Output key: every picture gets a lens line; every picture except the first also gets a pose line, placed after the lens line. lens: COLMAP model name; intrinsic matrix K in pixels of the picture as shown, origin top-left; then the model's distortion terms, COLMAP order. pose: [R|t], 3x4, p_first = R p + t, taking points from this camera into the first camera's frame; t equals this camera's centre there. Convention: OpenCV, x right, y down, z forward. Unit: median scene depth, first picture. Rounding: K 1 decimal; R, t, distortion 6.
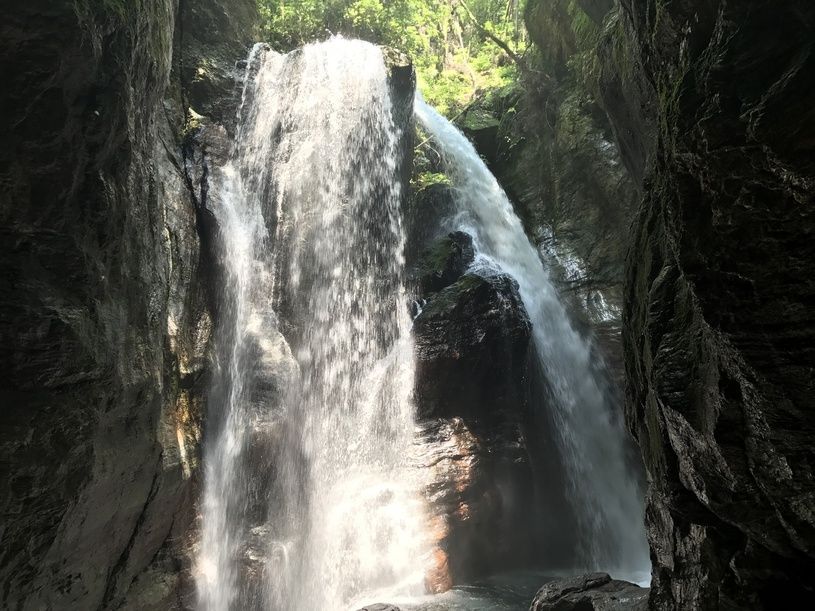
lens RADIAL K [[665.8, 0, 402.0], [0, 665.8, 300.8], [0, 0, 1]] dist [0.011953, -0.014499]
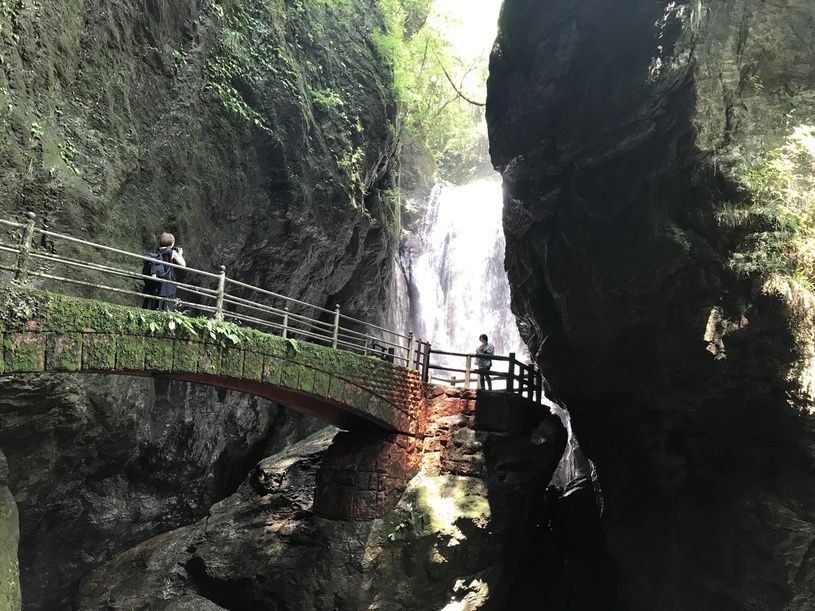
lens RADIAL K [[665.8, 0, 408.9], [0, 665.8, 308.0], [0, 0, 1]] dist [0.011953, -0.014499]
pose [[0.972435, -0.013076, -0.232806, 0.140102], [0.007870, 0.999698, -0.023279, -0.019442], [0.233040, 0.020805, 0.972245, -0.842041]]
